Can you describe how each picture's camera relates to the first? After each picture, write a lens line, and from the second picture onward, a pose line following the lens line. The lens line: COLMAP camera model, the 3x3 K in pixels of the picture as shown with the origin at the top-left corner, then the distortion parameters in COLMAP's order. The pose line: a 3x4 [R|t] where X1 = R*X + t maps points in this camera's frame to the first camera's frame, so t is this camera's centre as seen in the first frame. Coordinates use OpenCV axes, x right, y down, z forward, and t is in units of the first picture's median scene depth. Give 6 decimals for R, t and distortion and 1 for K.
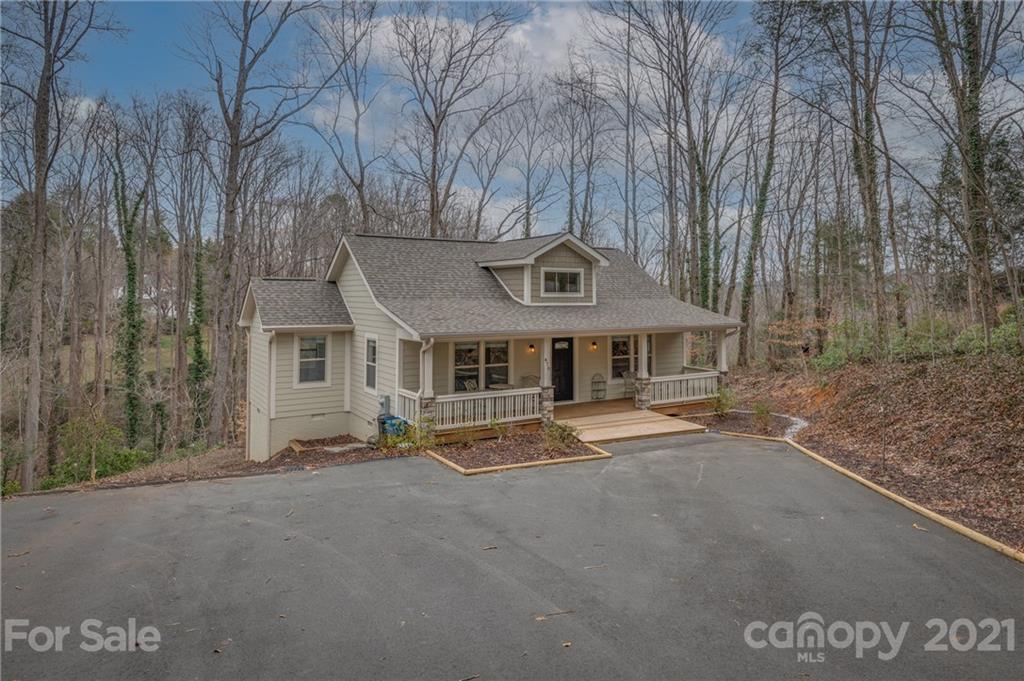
lens RADIAL K [[636.4, 0, 512.7], [0, 636.4, 263.8], [0, 0, 1]] dist [0.016466, 0.000478]
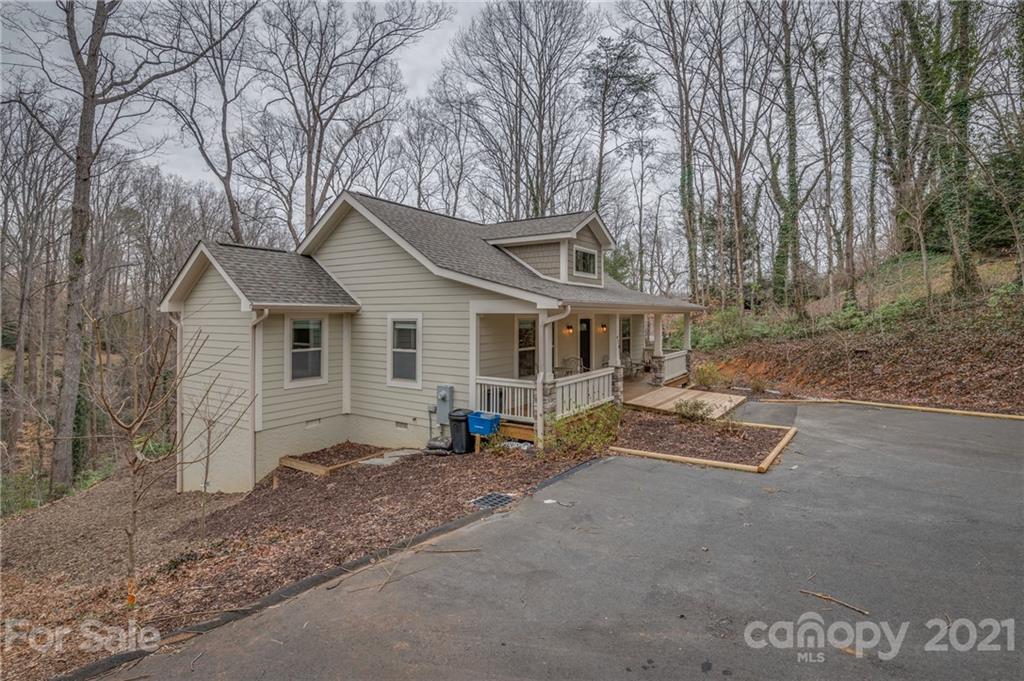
lens RADIAL K [[489.3, 0, 511.5], [0, 489.3, 312.2], [0, 0, 1]] dist [-0.018140, -0.000458]
pose [[0.909238, 0.000473, 0.416277, -0.332391], [-0.018389, 0.999069, 0.039032, 0.077134], [-0.415871, -0.043145, 0.908400, 0.365336]]
